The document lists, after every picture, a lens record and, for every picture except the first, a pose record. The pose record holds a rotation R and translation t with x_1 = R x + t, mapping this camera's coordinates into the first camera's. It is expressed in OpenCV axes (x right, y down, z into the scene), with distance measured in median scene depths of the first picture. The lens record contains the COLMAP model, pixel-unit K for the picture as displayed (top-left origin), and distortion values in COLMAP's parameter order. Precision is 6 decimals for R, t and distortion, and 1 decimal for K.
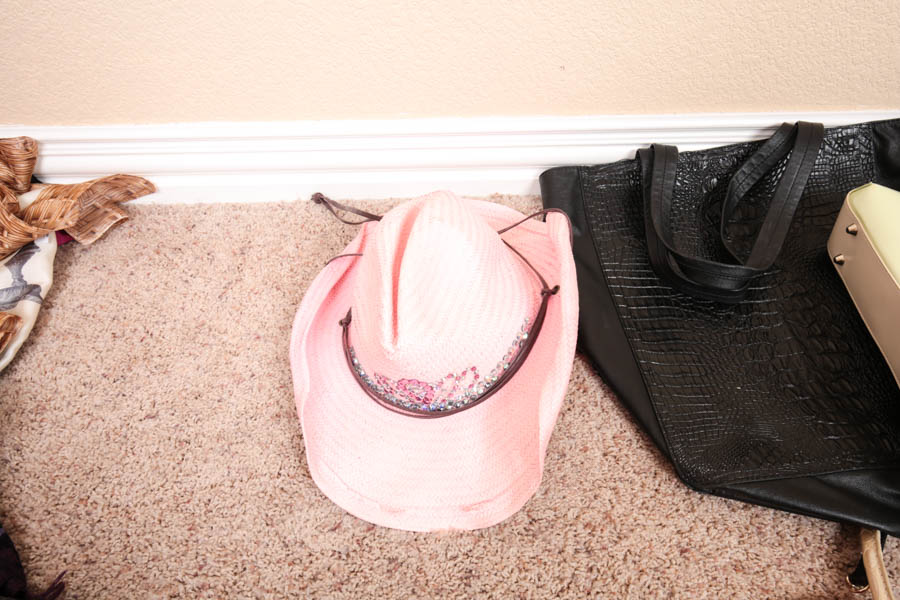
lens RADIAL K [[620.0, 0, 457.8], [0, 620.0, 302.6], [0, 0, 1]] dist [-0.005165, 0.011036]
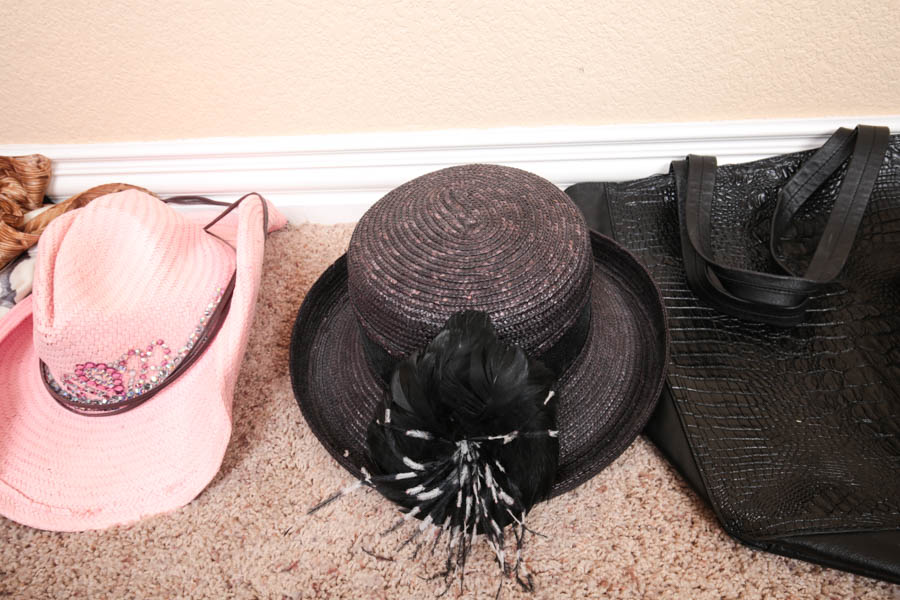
lens RADIAL K [[620.0, 0, 453.4], [0, 620.0, 297.9], [0, 0, 1]] dist [-0.005165, 0.011036]
pose [[0.994731, 0.009943, -0.102037, 0.082265], [-0.024532, 0.989457, -0.142737, 0.099943], [0.099542, 0.144488, 0.984487, 0.130975]]
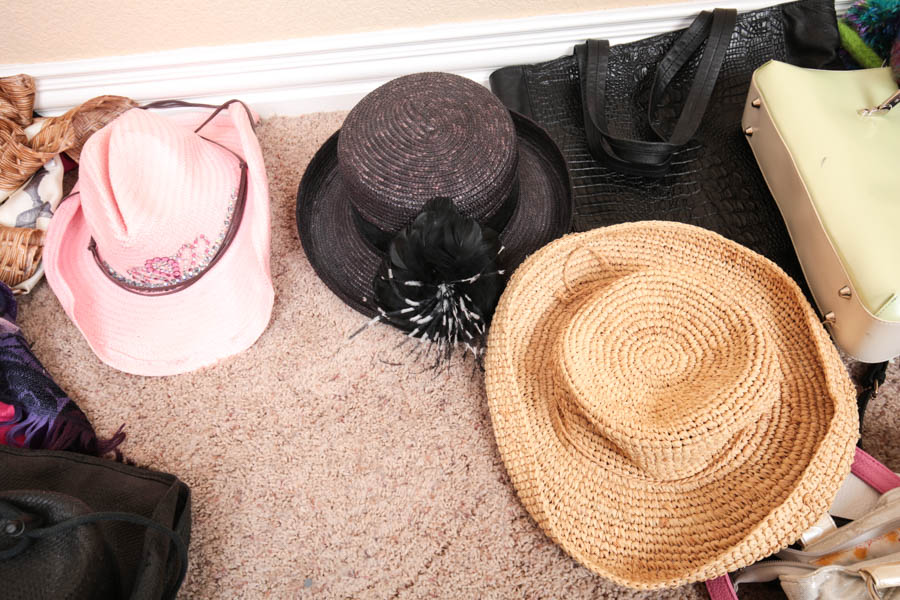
lens RADIAL K [[620.0, 0, 454.4], [0, 620.0, 298.3], [0, 0, 1]] dist [-0.005165, 0.011036]
pose [[0.997051, -0.076491, 0.006256, 0.039518], [0.075162, 0.989690, 0.121919, 0.059206], [-0.015518, -0.121090, 0.992520, -0.184755]]
